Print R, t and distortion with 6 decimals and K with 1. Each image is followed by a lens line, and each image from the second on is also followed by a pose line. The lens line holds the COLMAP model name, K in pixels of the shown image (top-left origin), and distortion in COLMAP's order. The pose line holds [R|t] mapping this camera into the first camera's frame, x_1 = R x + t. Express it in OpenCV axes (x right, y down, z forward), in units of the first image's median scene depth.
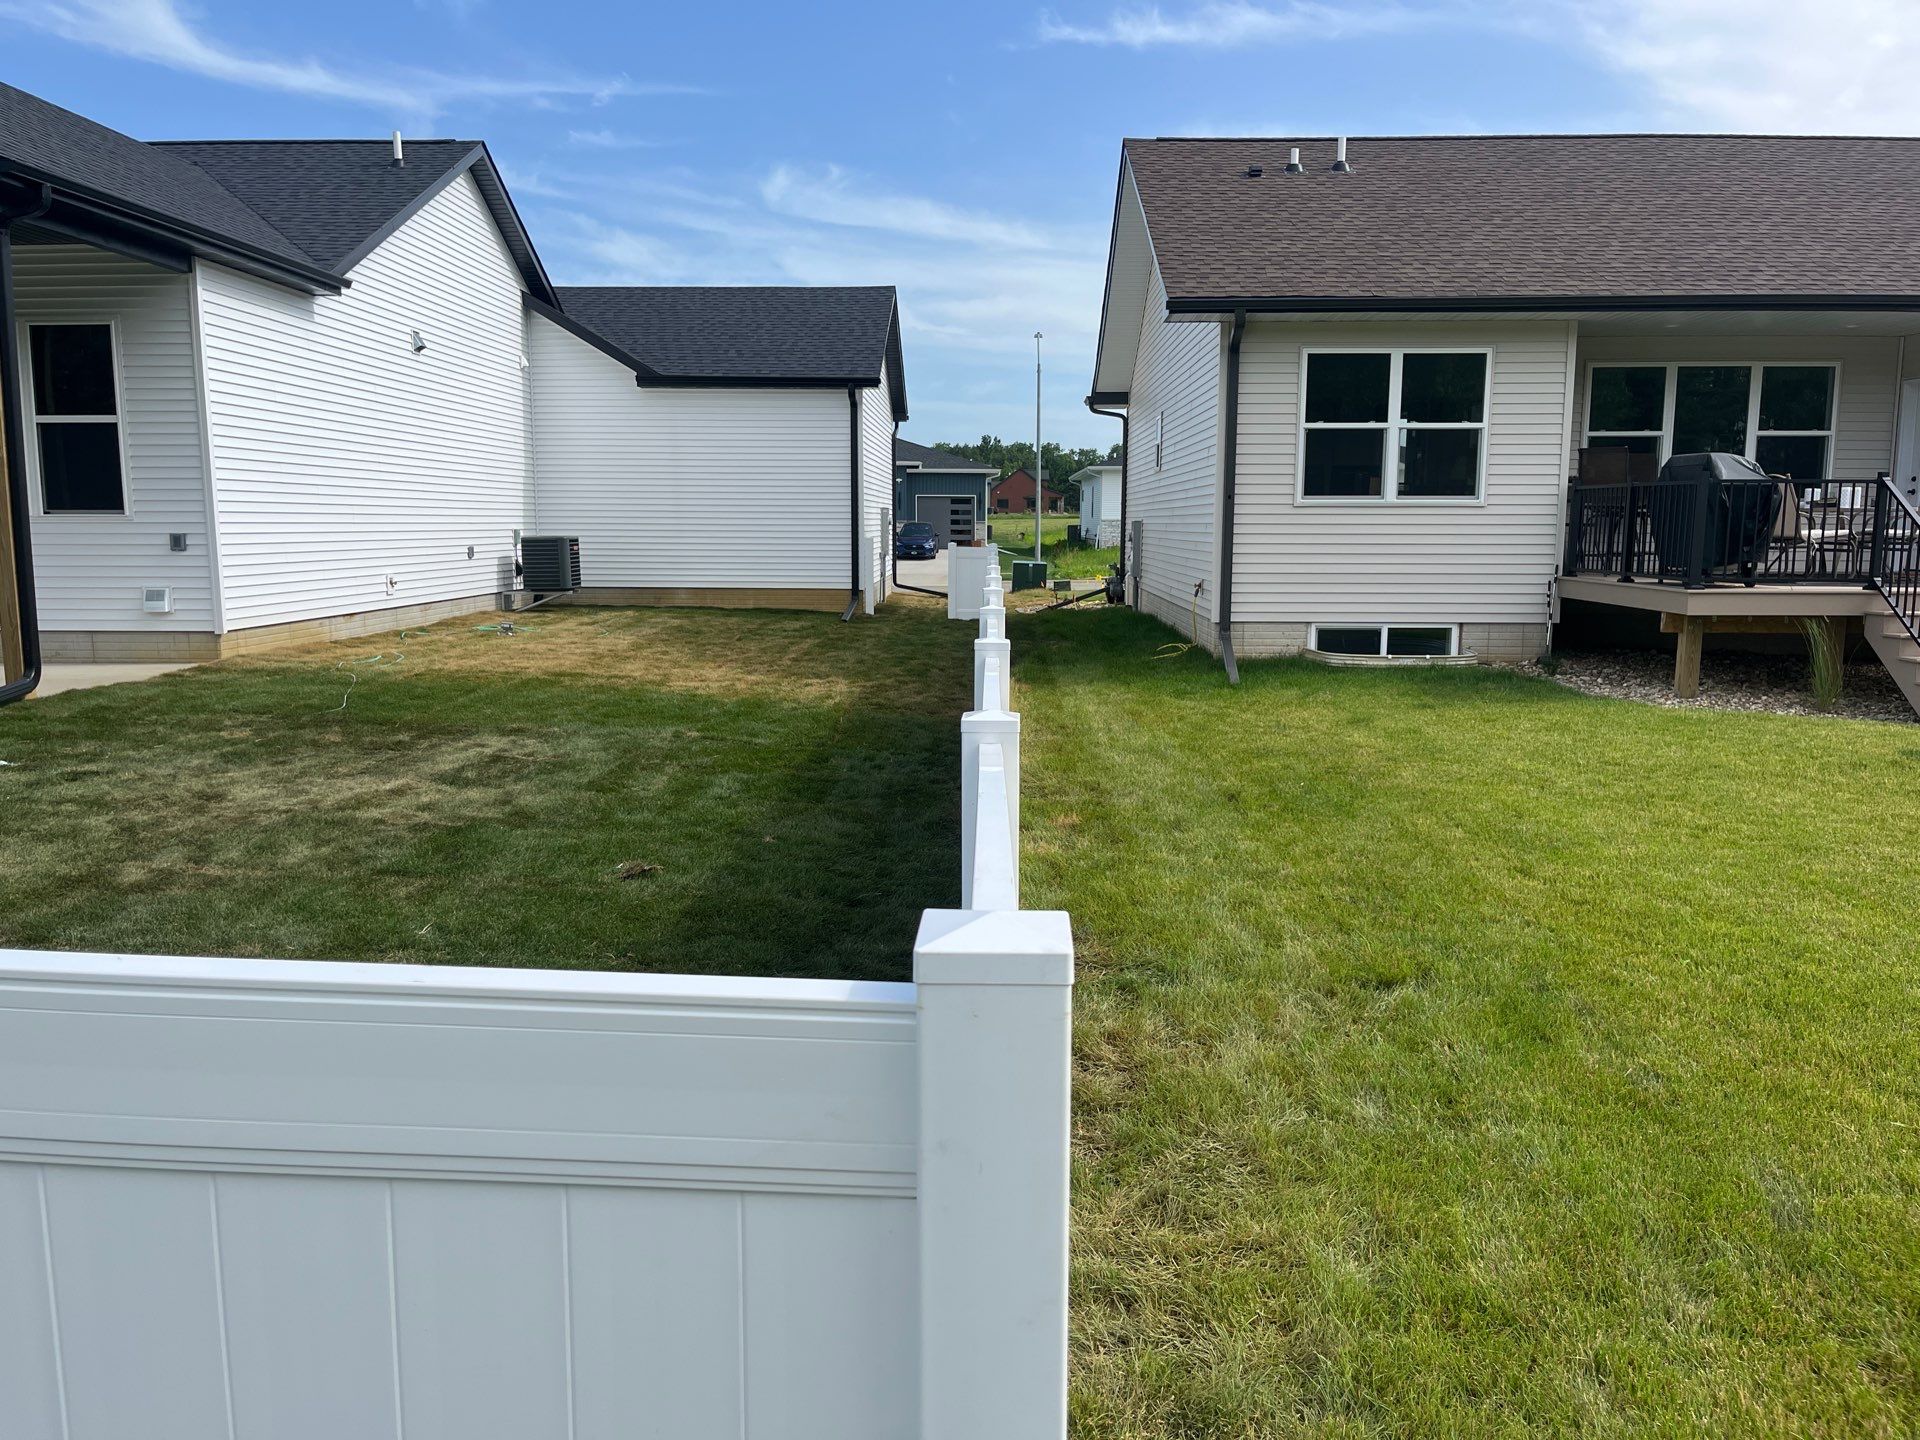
lens RADIAL K [[1468.6, 0, 960.0], [0, 1468.6, 720.0], [0, 0, 1]] dist [0.067670, -0.092829]
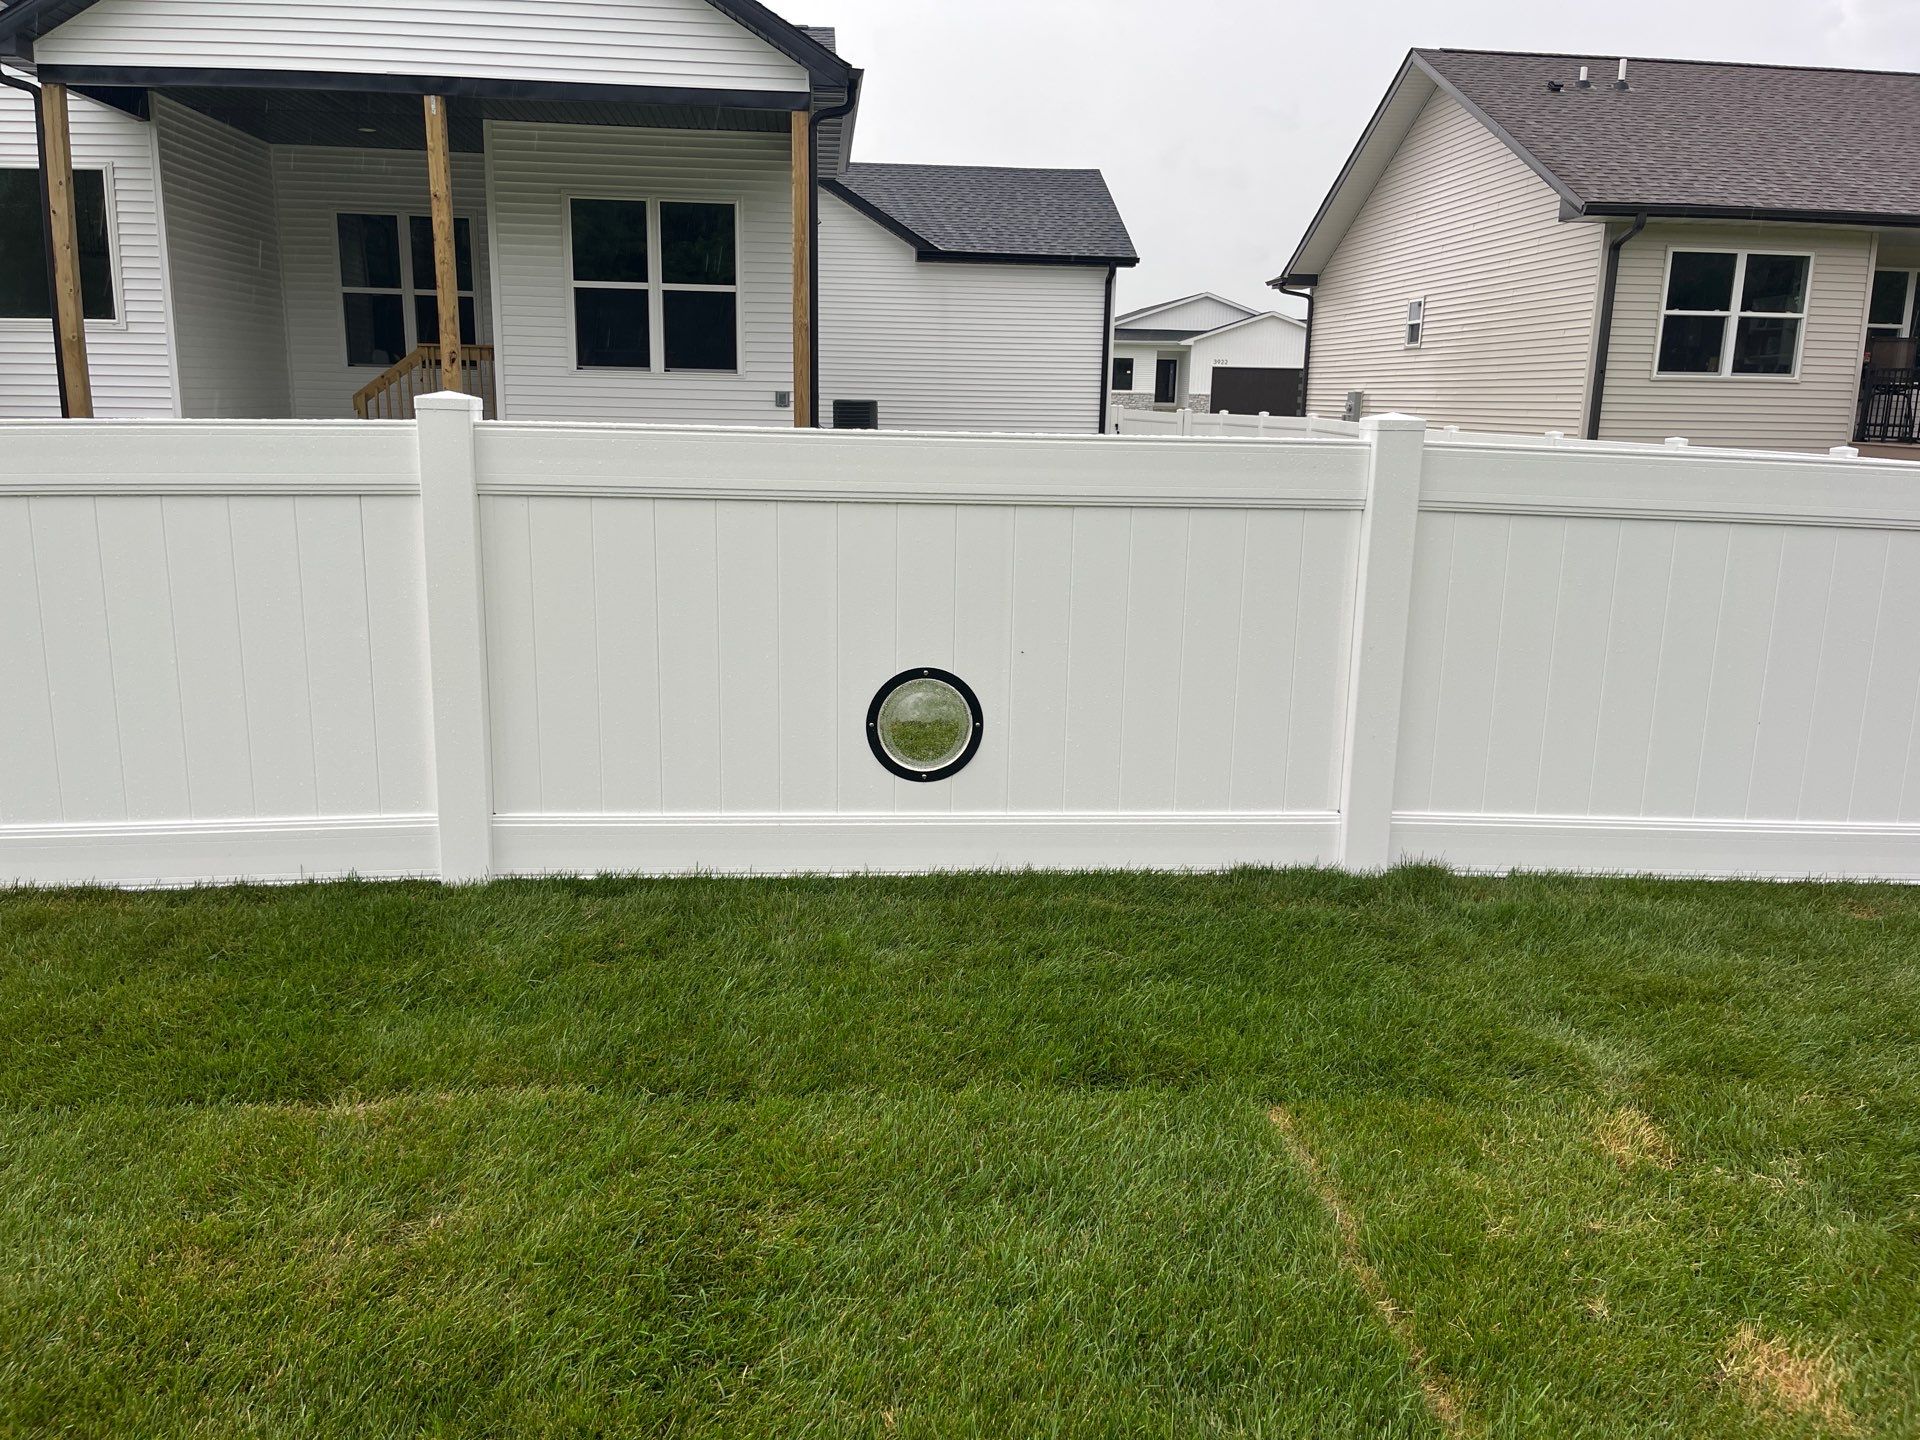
lens RADIAL K [[1468.6, 0, 960.0], [0, 1468.6, 720.0], [0, 0, 1]] dist [0.067670, -0.092829]
pose [[0.994191, -0.007287, 0.107385, -0.452595], [-0.001682, 0.996531, 0.083203, 0.031110], [-0.107619, -0.082900, 0.990730, -0.161114]]
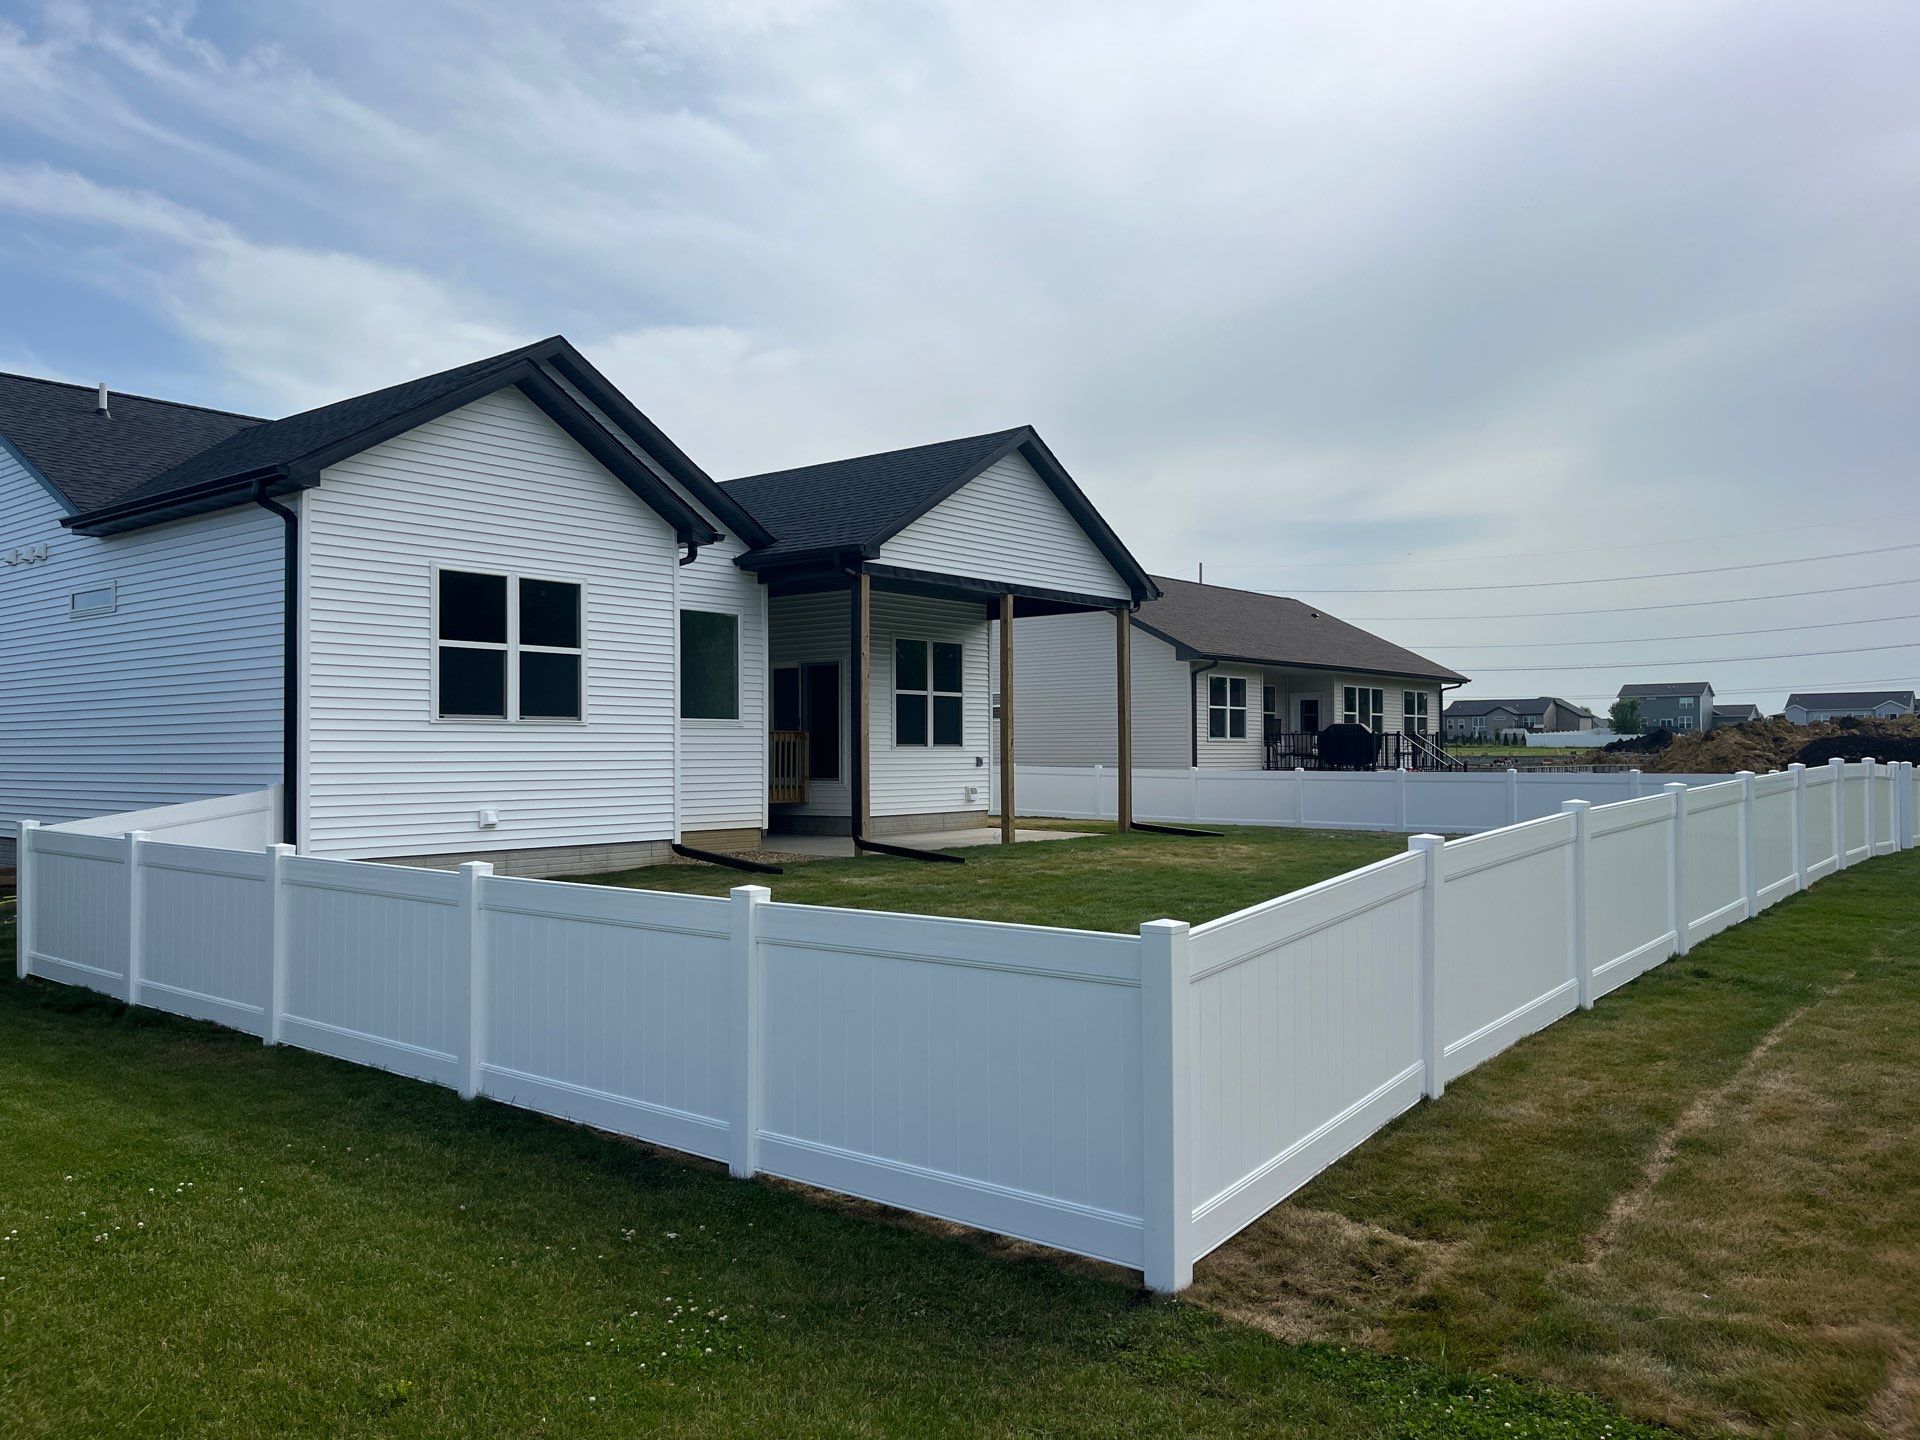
lens RADIAL K [[1450.6, 0, 966.5], [0, 1450.6, 642.2], [0, 0, 1]] dist [0.001176, -0.056480]
pose [[0.606403, 0.054146, 0.793312, -1.714938], [0.115994, 0.980983, -0.155621, 0.008420], [-0.786652, 0.186389, 0.588590, -0.044600]]
